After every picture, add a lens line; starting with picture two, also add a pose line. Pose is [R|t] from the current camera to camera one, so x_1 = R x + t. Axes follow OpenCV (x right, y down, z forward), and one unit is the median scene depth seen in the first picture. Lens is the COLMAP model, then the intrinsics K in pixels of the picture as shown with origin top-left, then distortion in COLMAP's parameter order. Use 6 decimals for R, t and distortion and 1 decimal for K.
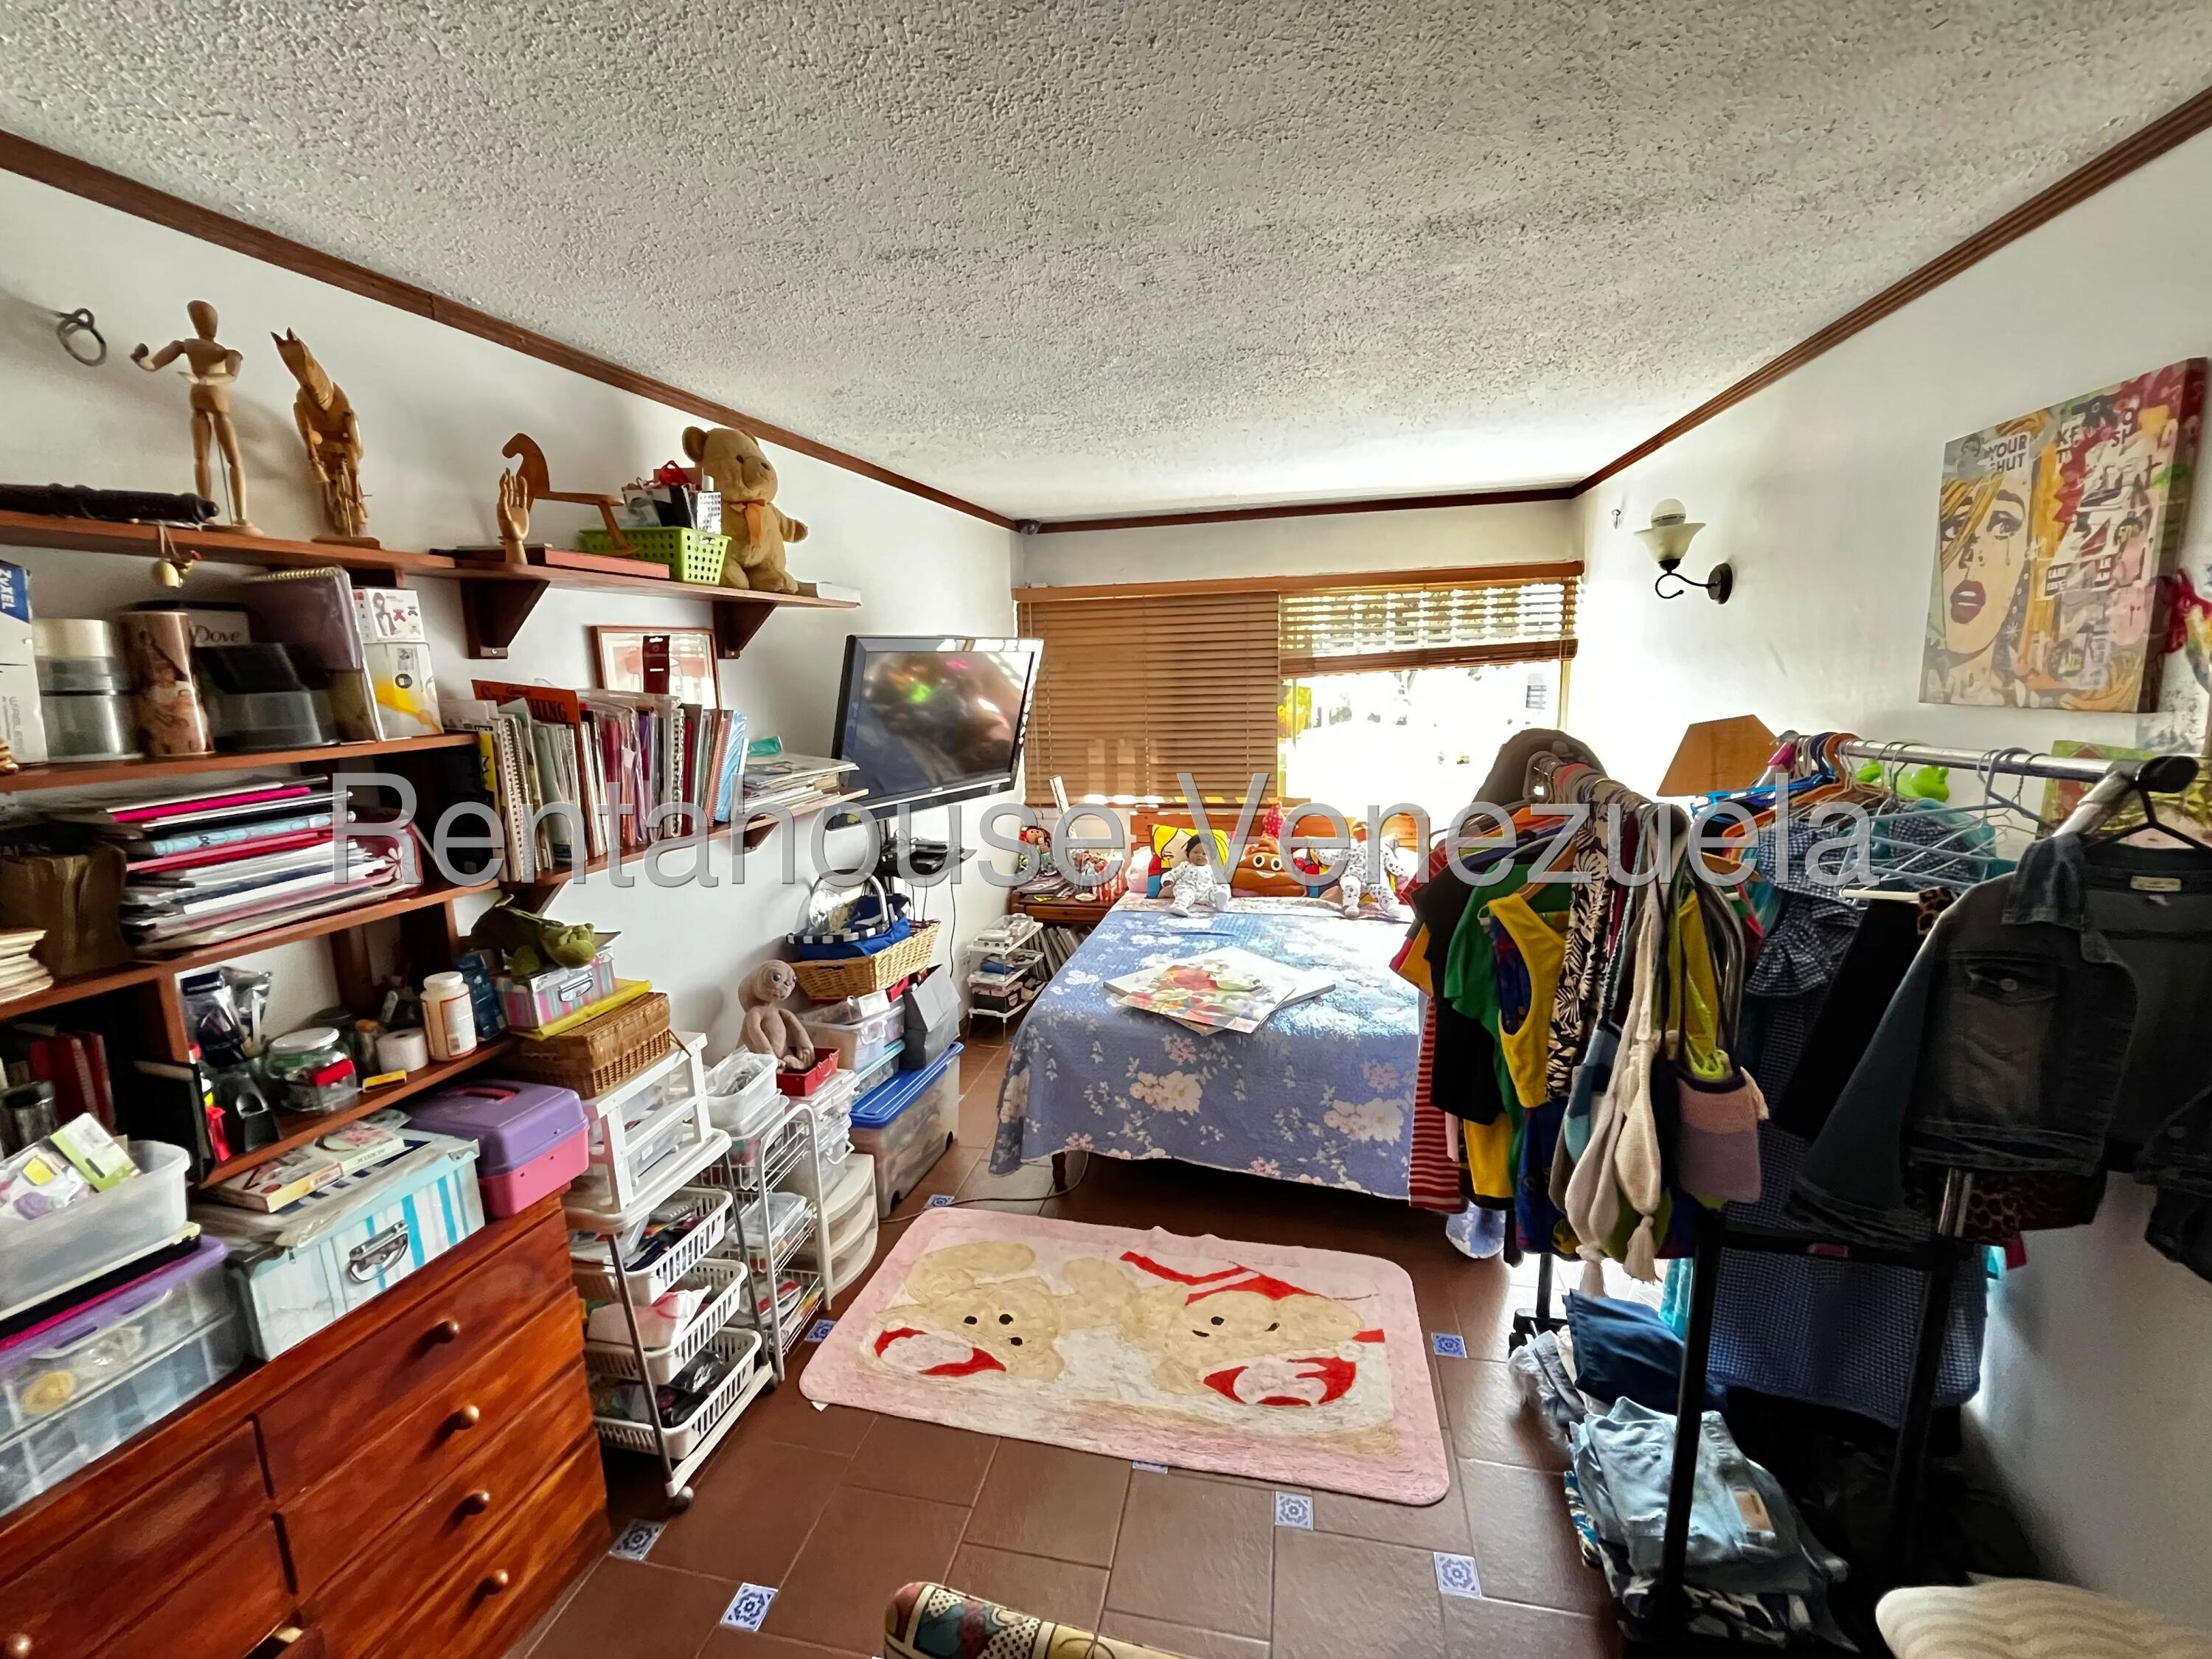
lens RADIAL K [[896.9, 0, 1114.5], [0, 896.9, 829.7], [0, 0, 1]] dist [-0.005874, 0.001222]
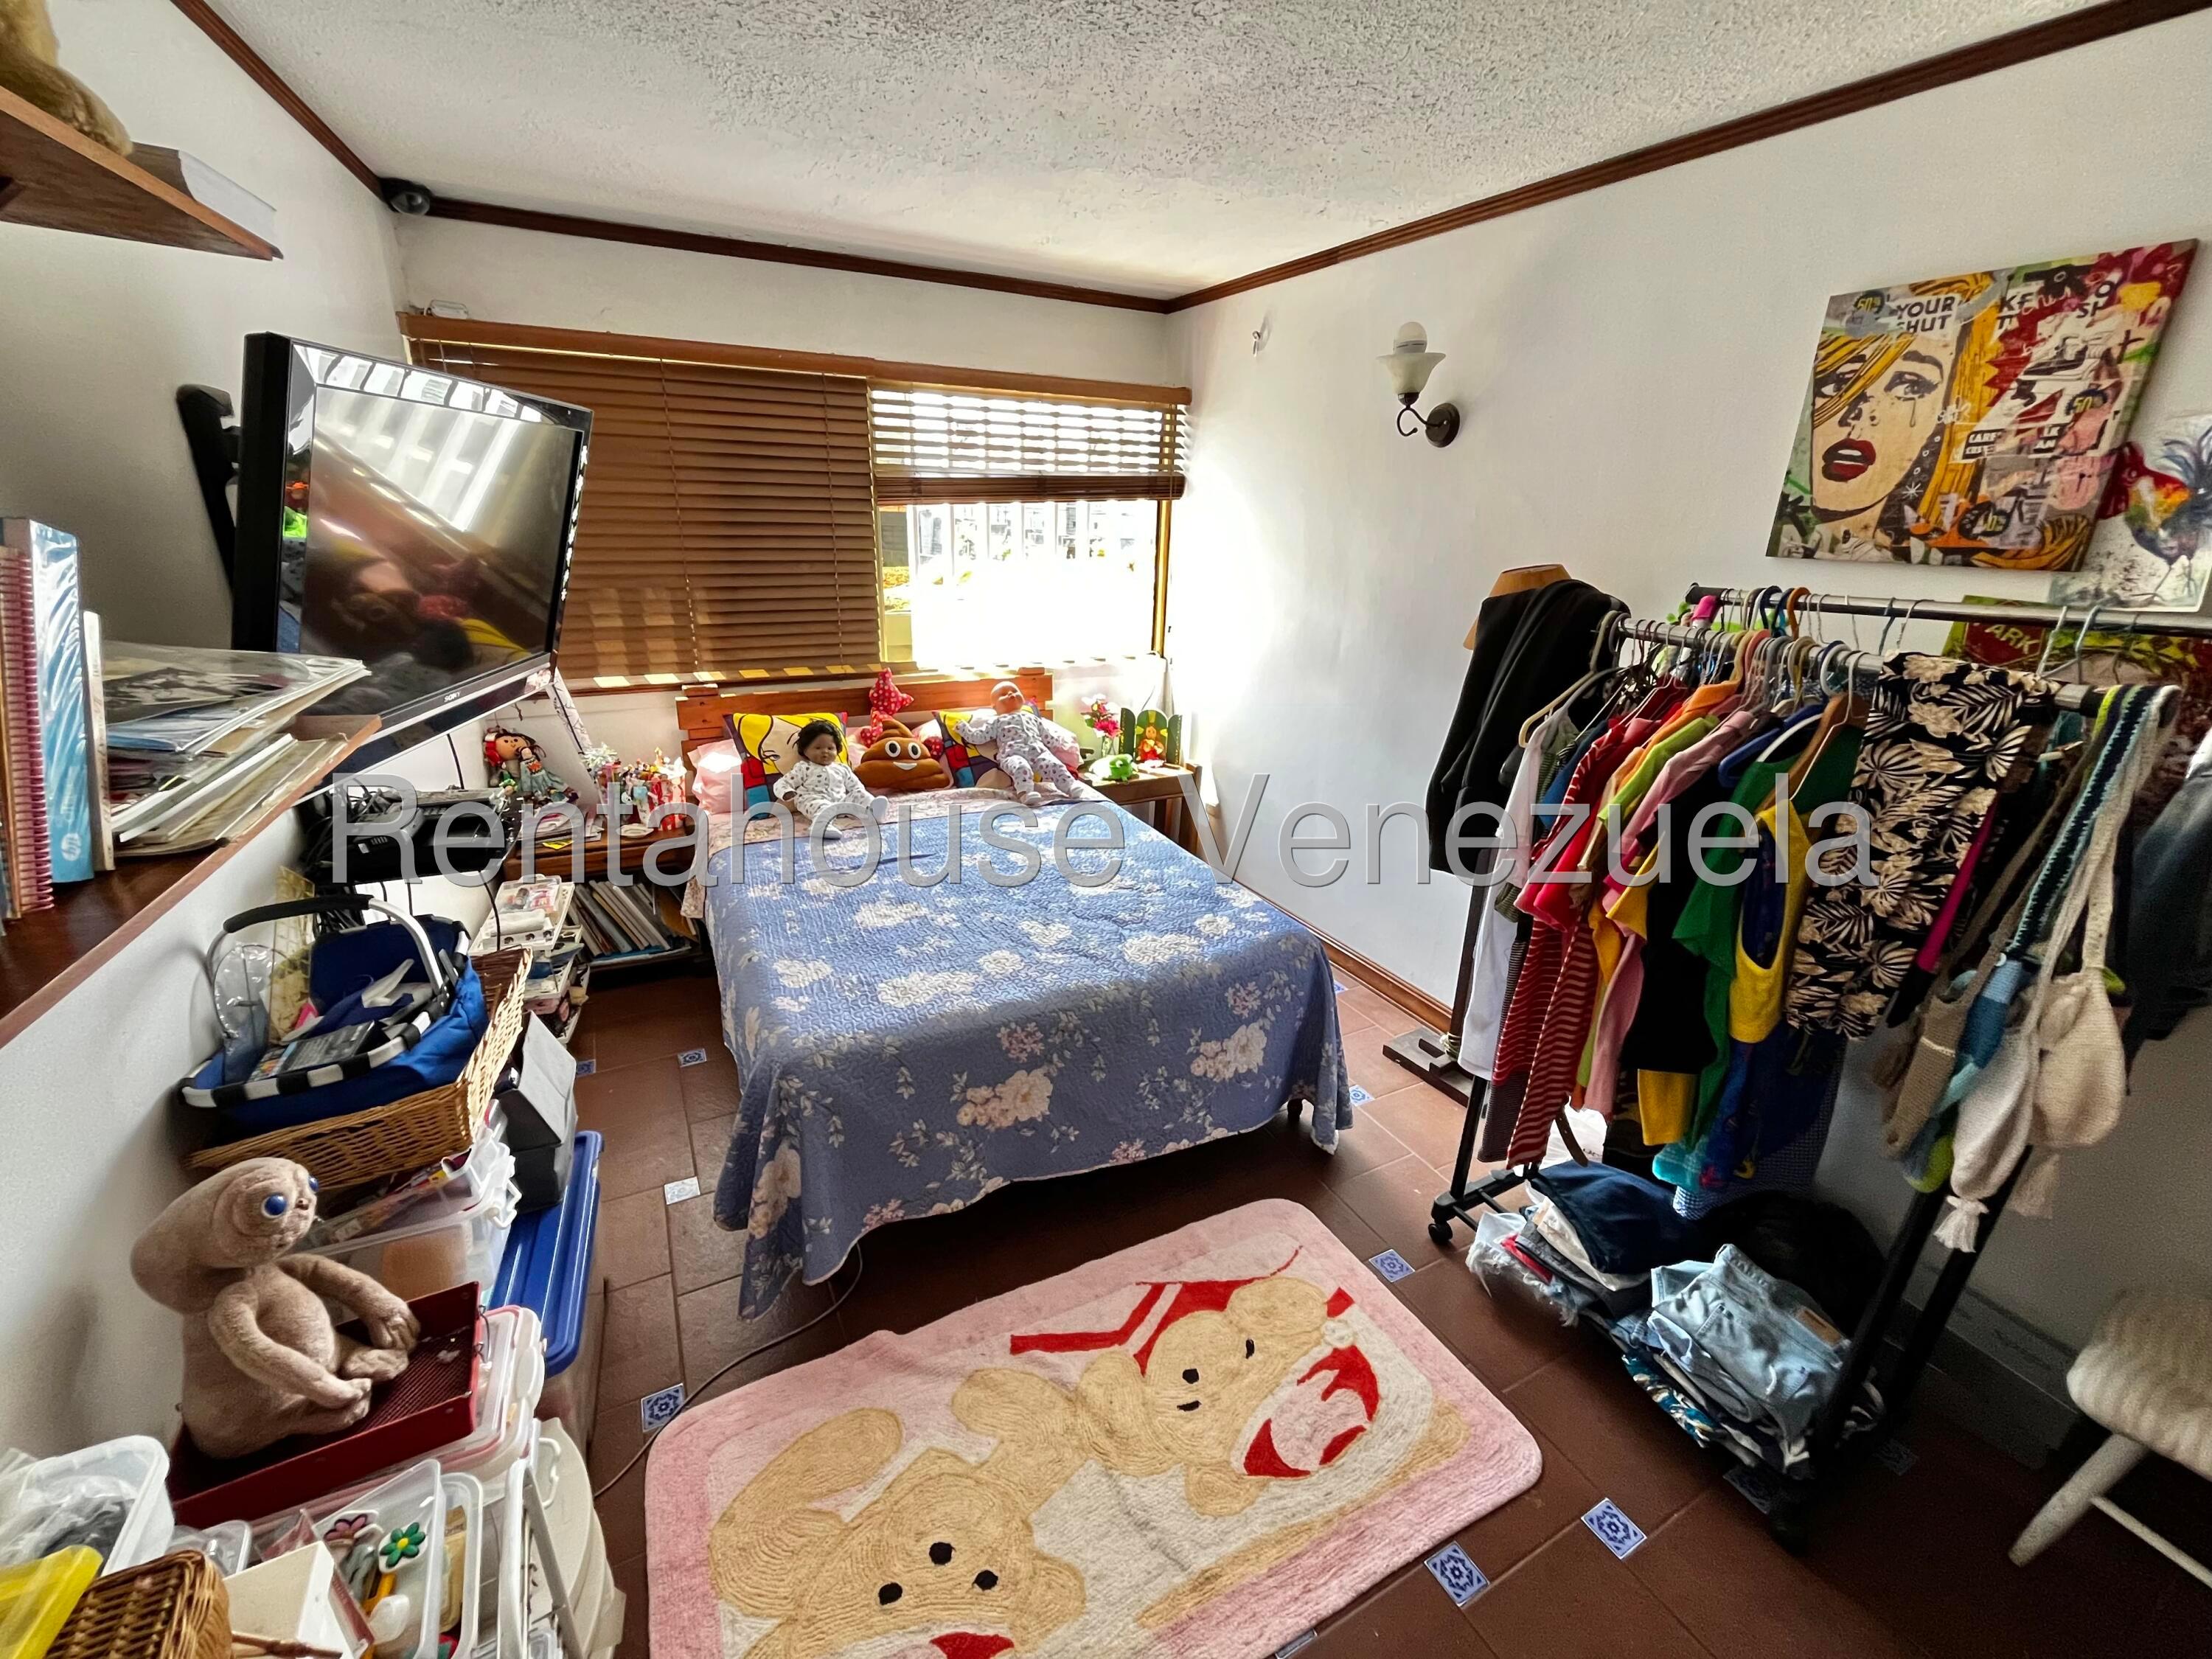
lens RADIAL K [[896.9, 0, 1101.9], [0, 896.9, 823.9], [0, 0, 1]] dist [-0.005874, 0.001222]
pose [[0.769442, -0.169780, 0.615738, -0.487395], [0.065432, 0.979905, 0.188428, -0.092403], [-0.635356, -0.104695, 0.765089, 0.736092]]
